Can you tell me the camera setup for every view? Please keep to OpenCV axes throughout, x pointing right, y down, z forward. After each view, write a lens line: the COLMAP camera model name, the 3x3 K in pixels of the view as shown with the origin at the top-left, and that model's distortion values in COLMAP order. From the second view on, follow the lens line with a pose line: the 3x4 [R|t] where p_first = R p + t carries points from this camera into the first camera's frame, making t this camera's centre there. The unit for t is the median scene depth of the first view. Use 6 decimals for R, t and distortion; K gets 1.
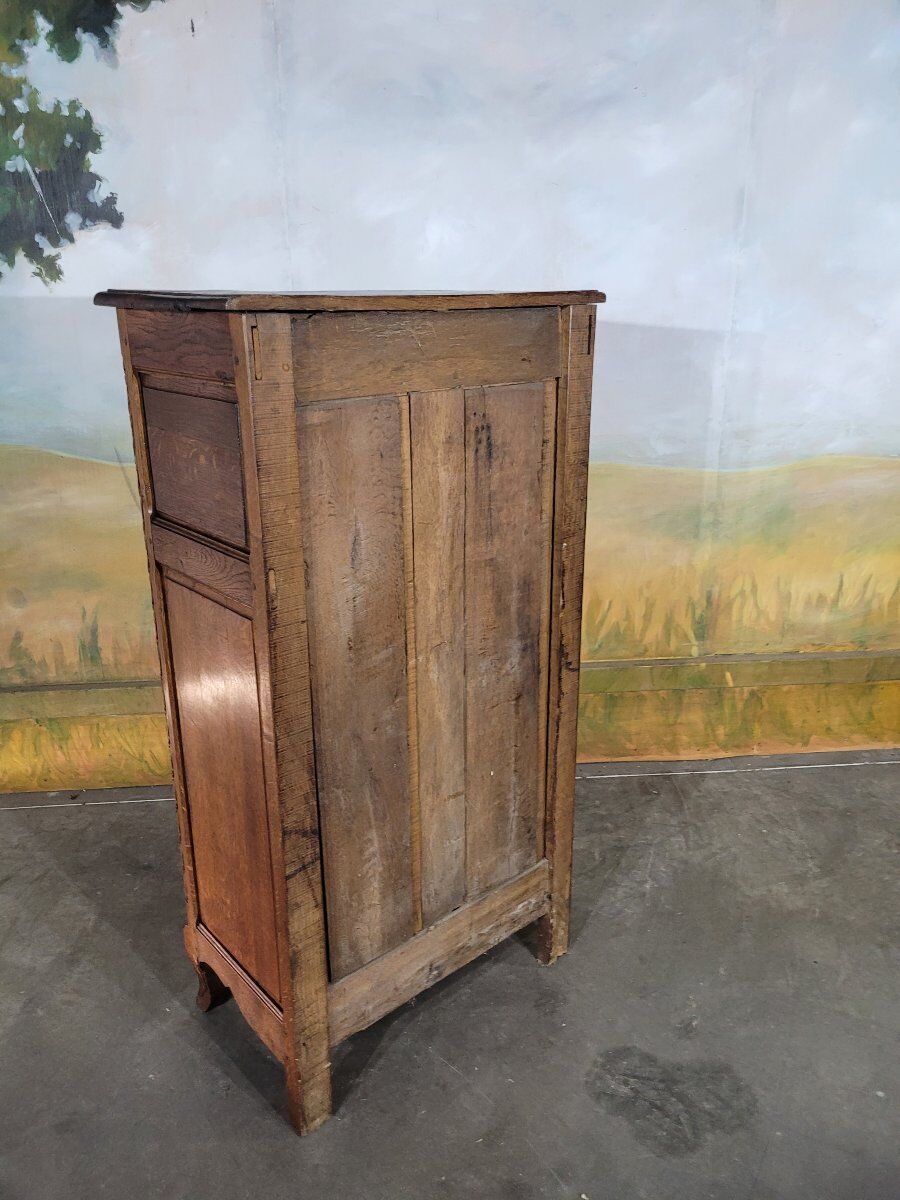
lens RADIAL K [[910.2, 0, 471.0], [0, 910.2, 589.8], [0, 0, 1]] dist [0.050737, -0.037772]
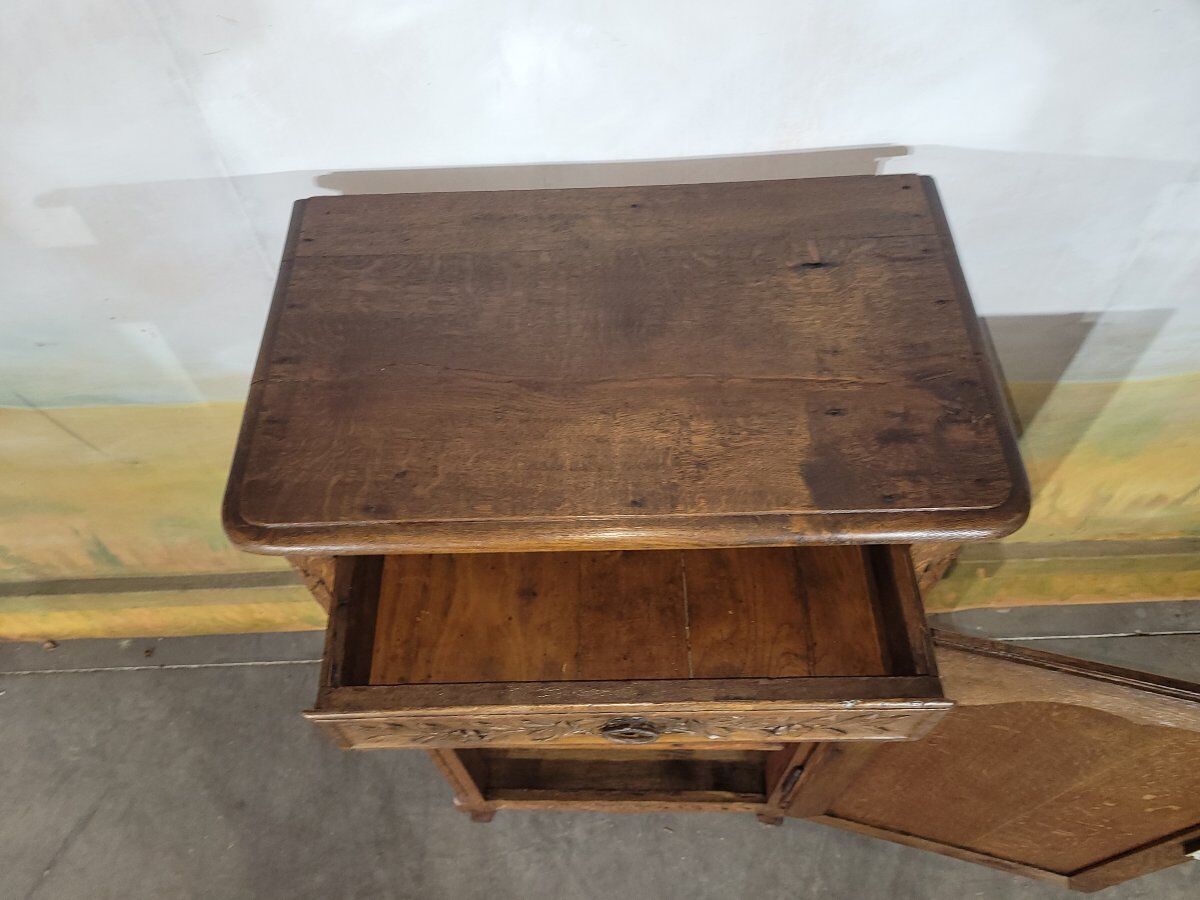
lens RADIAL K [[910.2, 0, 573.0], [0, 910.2, 456.6], [0, 0, 1]] dist [0.050737, -0.037772]
pose [[0.996190, 0.035861, -0.079497, 0.021213], [0.022584, 0.774377, 0.632321, -0.465903], [0.084236, -0.631707, 0.770617, 0.513596]]
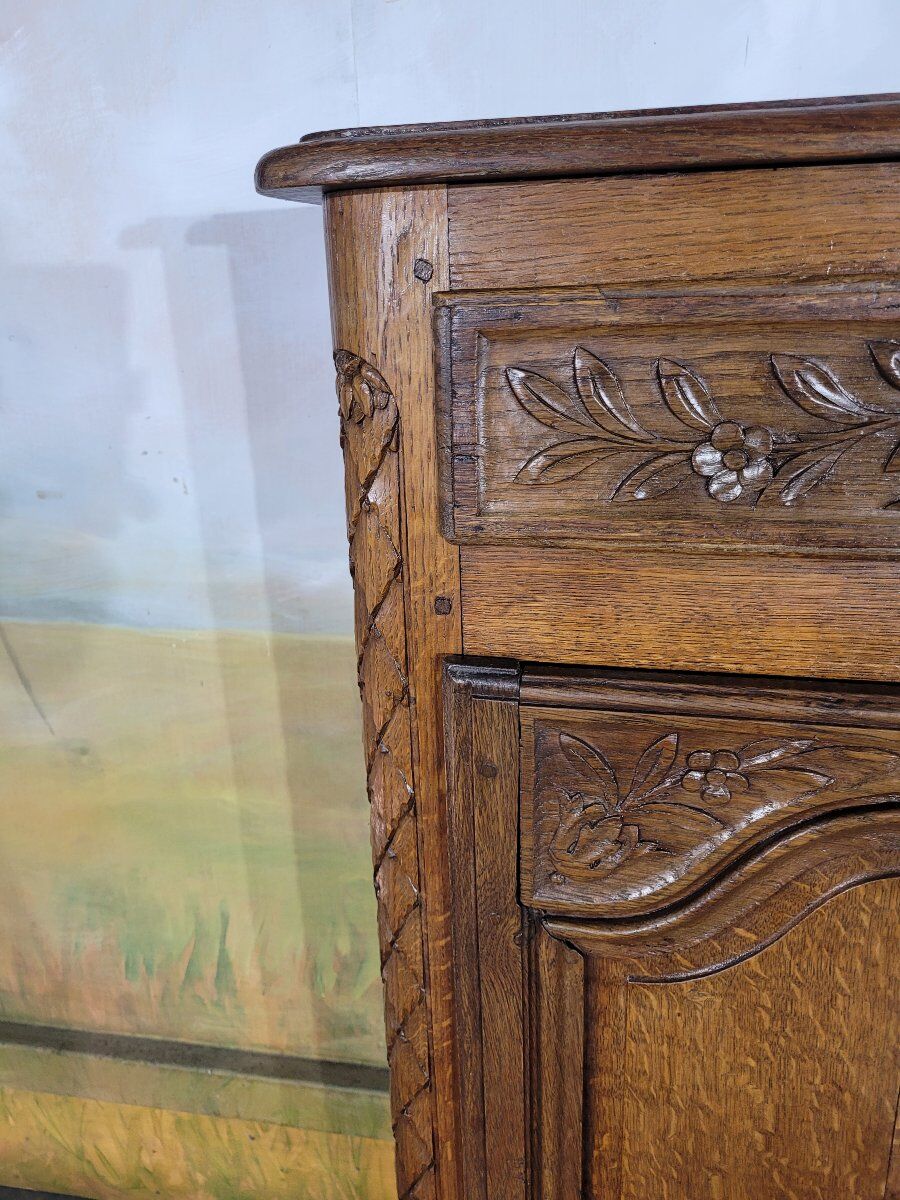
lens RADIAL K [[910.2, 0, 446.8], [0, 910.2, 587.3], [0, 0, 1]] dist [0.050737, -0.037772]
pose [[0.964285, 0.064926, -0.256785, -0.053803], [-0.055505, 0.997498, 0.043776, -0.174868], [0.258985, -0.027960, 0.965477, 0.596472]]
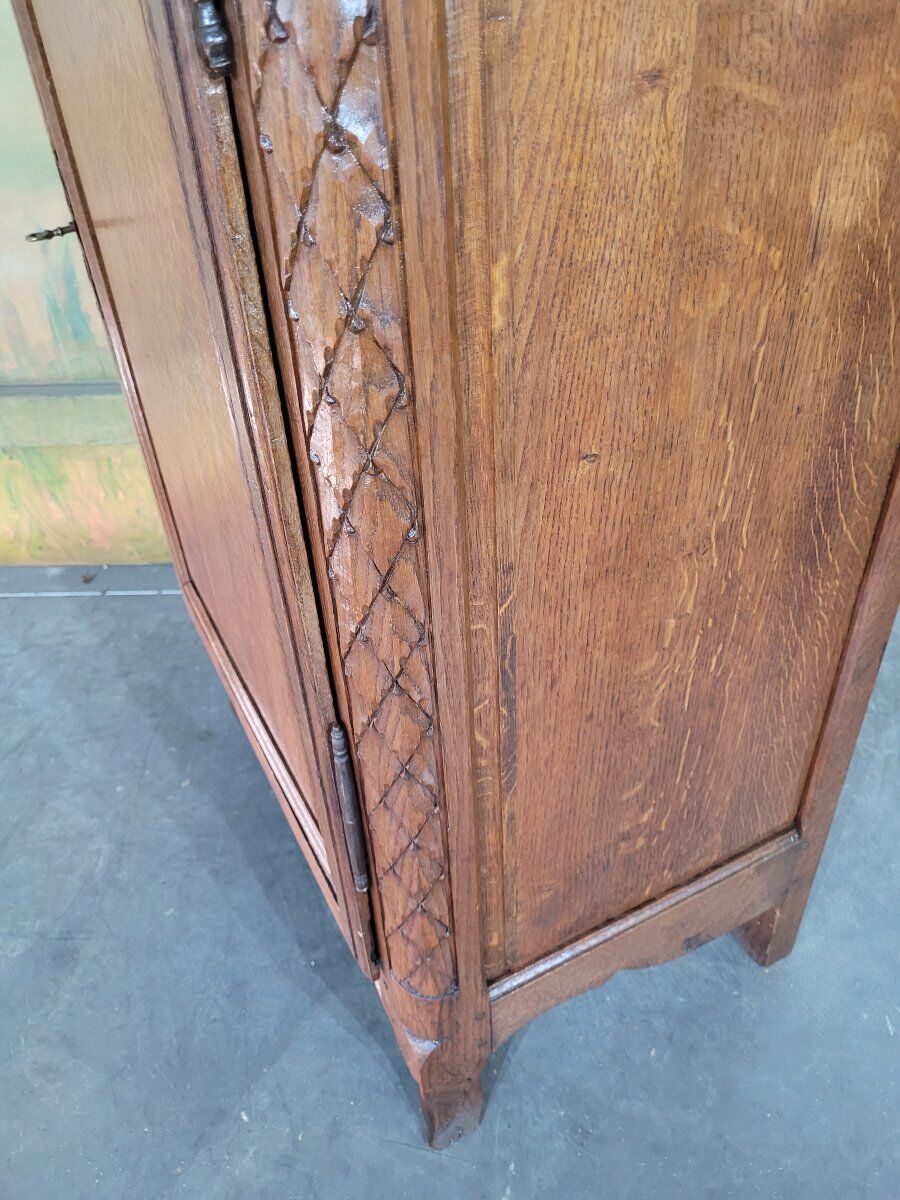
lens RADIAL K [[910.2, 0, 464.8], [0, 910.2, 611.3], [0, 0, 1]] dist [0.050737, -0.037772]
pose [[0.993182, 0.044486, -0.107754, -0.132913], [-0.003326, 0.934762, 0.355259, 0.036288], [0.116529, -0.352478, 0.928537, 0.495491]]
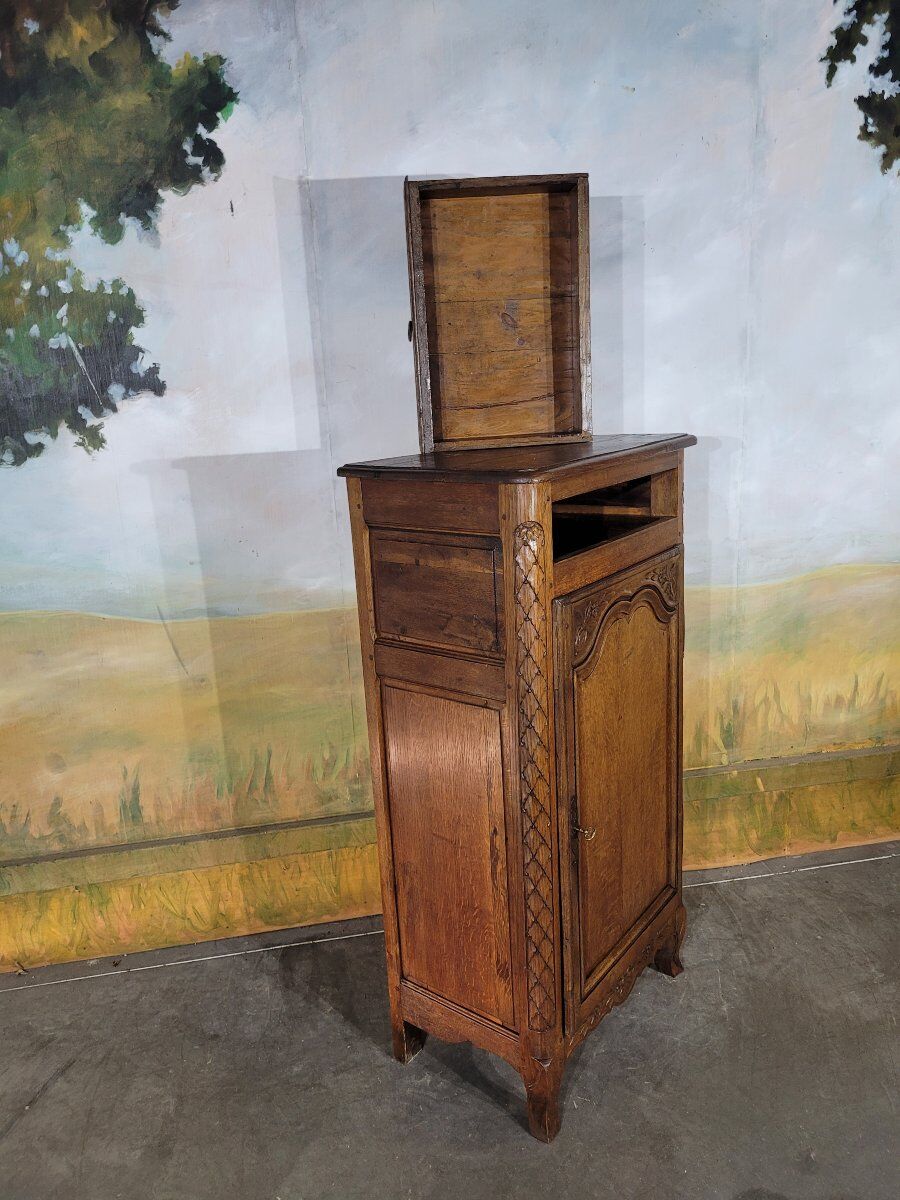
lens RADIAL K [[910.2, 0, 453.3], [0, 910.2, 601.7], [0, 0, 1]] dist [0.050737, -0.037772]
pose [[0.995108, -0.065178, 0.074248, -0.132561], [0.070396, 0.995062, -0.069977, -0.063031], [-0.069320, 0.074861, 0.994782, -0.015751]]
